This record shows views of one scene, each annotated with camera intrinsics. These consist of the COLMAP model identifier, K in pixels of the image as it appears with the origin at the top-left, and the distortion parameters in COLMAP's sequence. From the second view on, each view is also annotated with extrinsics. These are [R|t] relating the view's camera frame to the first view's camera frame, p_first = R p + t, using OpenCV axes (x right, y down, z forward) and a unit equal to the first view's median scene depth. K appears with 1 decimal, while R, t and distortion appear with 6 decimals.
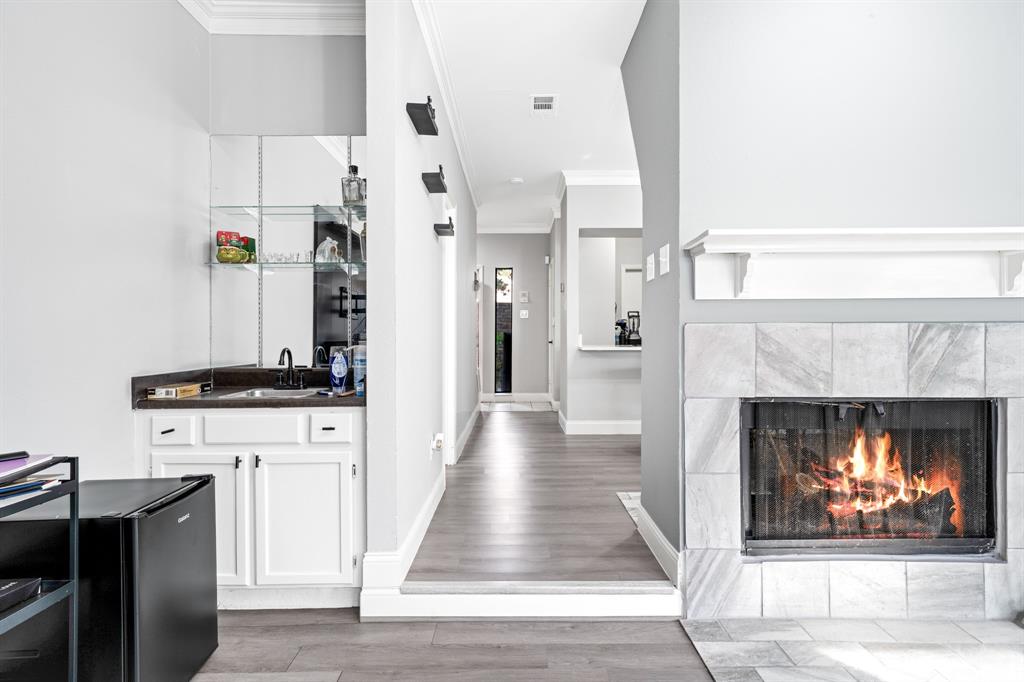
lens RADIAL K [[536.1, 0, 512.7], [0, 536.1, 340.4], [0, 0, 1]] dist [-0.013046, -0.000736]
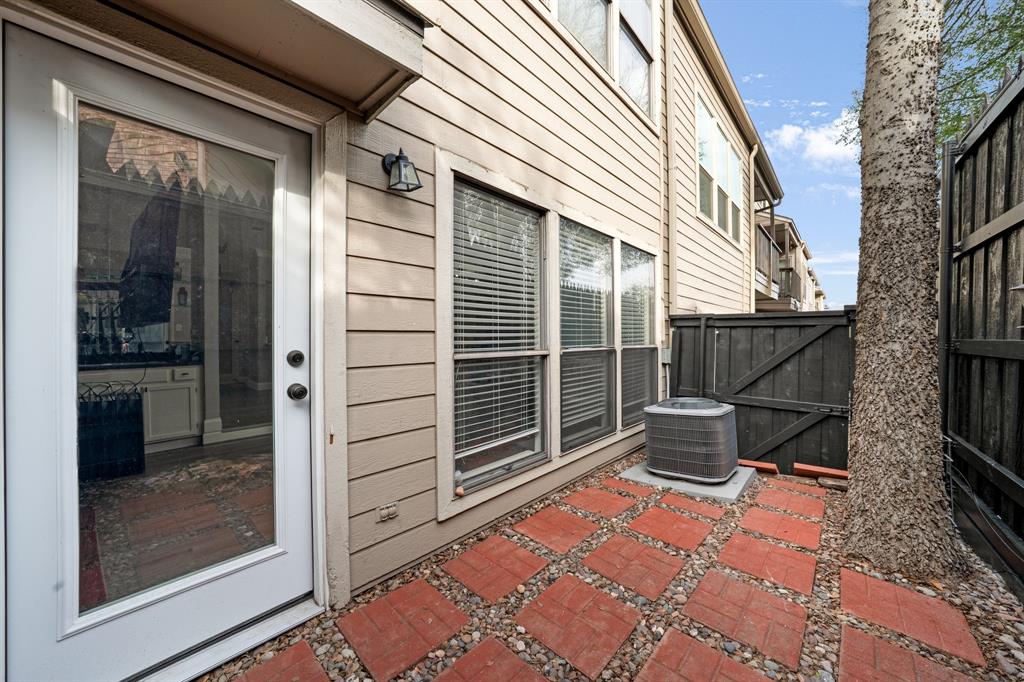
lens RADIAL K [[365.0, 0, 513.5], [0, 365.0, 343.7], [0, 0, 1]] dist [-0.015637, 0.001626]
pose [[0.681579, -0.000243, 0.731744, -0.525195], [-0.001906, 0.999996, 0.002107, 0.014840], [-0.731742, -0.002830, 0.681576, -1.283981]]
